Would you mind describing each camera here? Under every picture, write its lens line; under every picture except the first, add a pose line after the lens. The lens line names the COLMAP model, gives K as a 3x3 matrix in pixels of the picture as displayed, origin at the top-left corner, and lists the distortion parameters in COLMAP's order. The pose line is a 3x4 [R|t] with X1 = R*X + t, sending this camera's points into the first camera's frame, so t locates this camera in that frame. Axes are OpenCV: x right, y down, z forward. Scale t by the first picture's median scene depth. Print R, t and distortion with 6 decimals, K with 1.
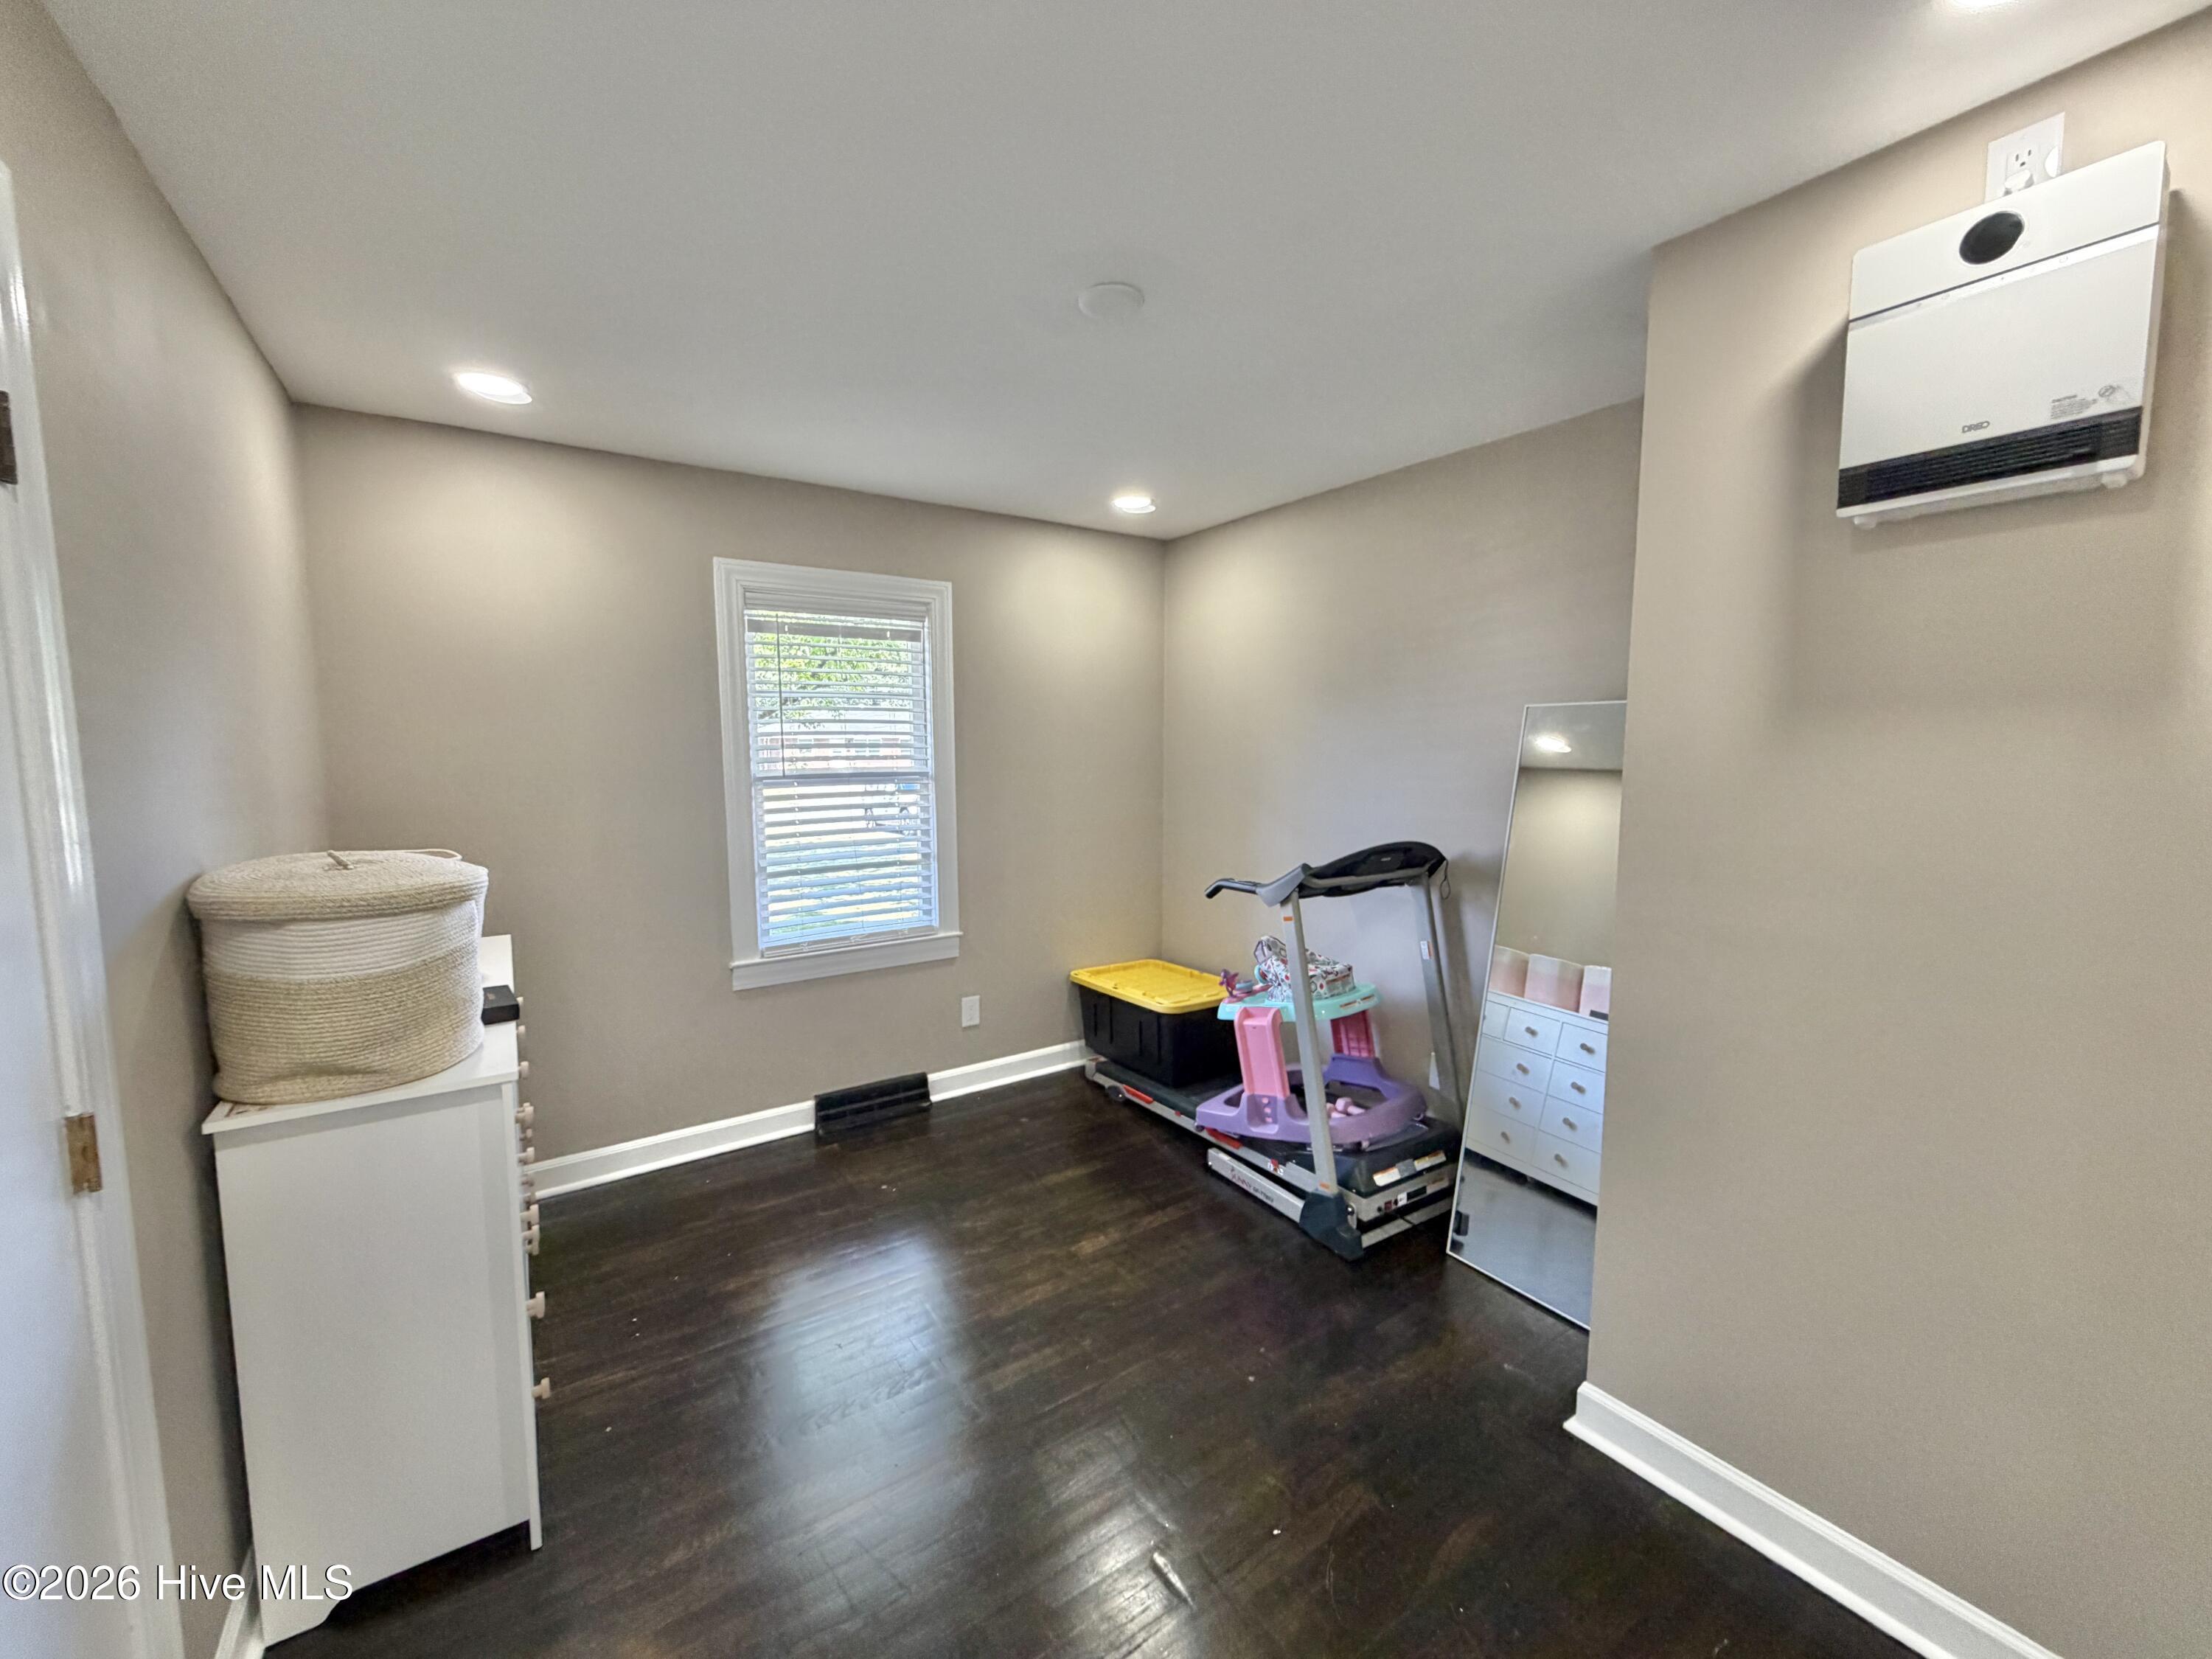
lens RADIAL K [[876.1, 0, 1106.0], [0, 876.1, 829.5], [0, 0, 1]] dist [0.001284, -0.000010]
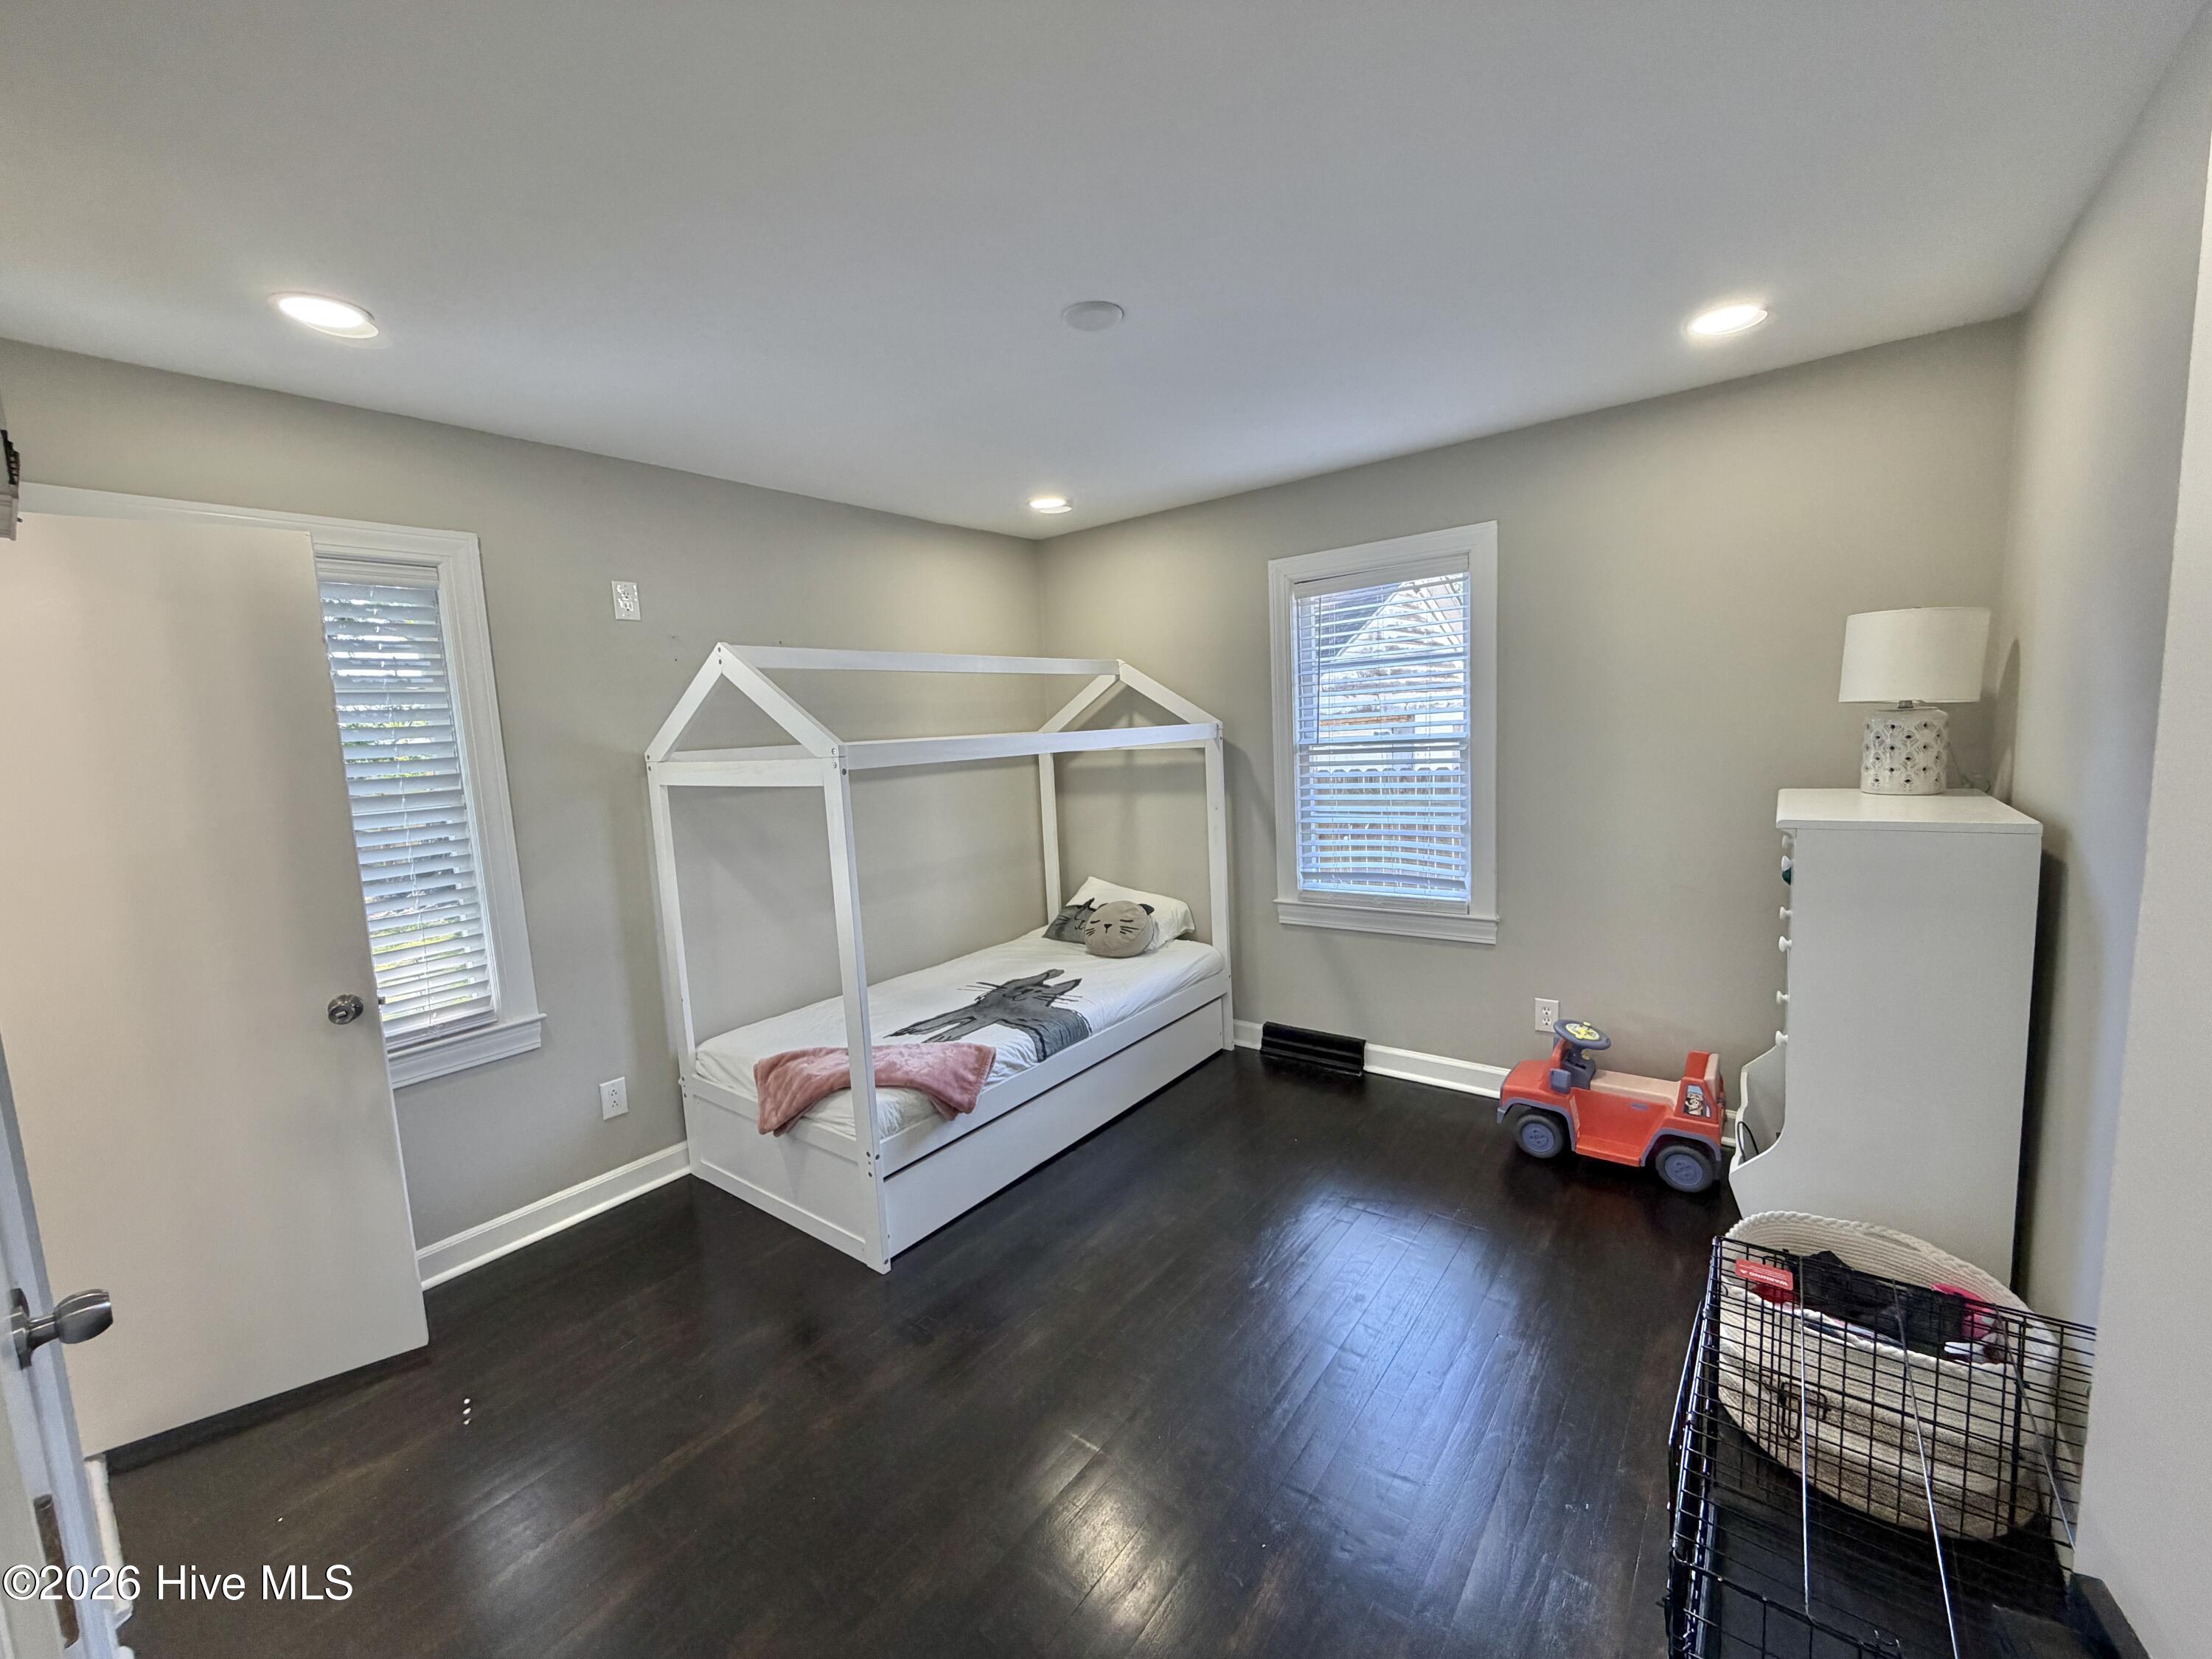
lens RADIAL K [[876.1, 0, 1106.0], [0, 876.1, 829.5], [0, 0, 1]] dist [0.001284, -0.000010]
pose [[0.313755, 0.098632, -0.944367, 0.624728], [-0.038144, 0.995097, 0.091257, -0.043420], [0.948738, 0.007390, 0.315978, 0.398838]]
